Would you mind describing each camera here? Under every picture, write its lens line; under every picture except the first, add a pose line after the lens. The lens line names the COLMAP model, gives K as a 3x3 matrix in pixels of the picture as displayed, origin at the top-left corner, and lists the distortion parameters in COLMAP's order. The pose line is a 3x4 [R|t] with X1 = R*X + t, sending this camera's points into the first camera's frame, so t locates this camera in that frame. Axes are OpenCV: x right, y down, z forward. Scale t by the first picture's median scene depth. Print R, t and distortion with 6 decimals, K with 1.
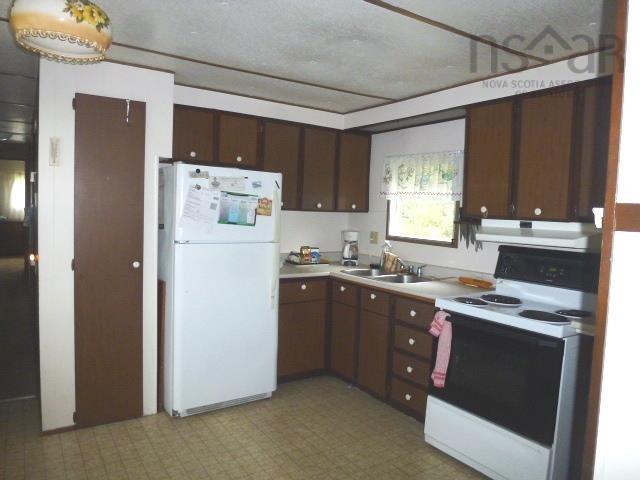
lens RADIAL K [[448.1, 0, 320.0], [0, 448.1, 240.0], [0, 0, 1]] dist [-0.151415, 0.000260]
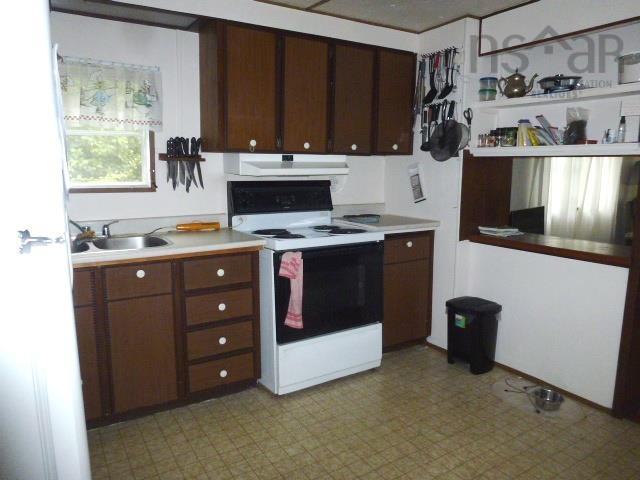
lens RADIAL K [[476.3, 0, 320.6], [0, 476.3, 230.9], [0, 0, 1]] dist [-0.010159, -0.003142]
pose [[0.028199, -0.196516, 0.980095, -0.721832], [0.054527, 0.979328, 0.194793, -0.083474], [-0.998114, 0.047948, 0.038331, 0.873292]]
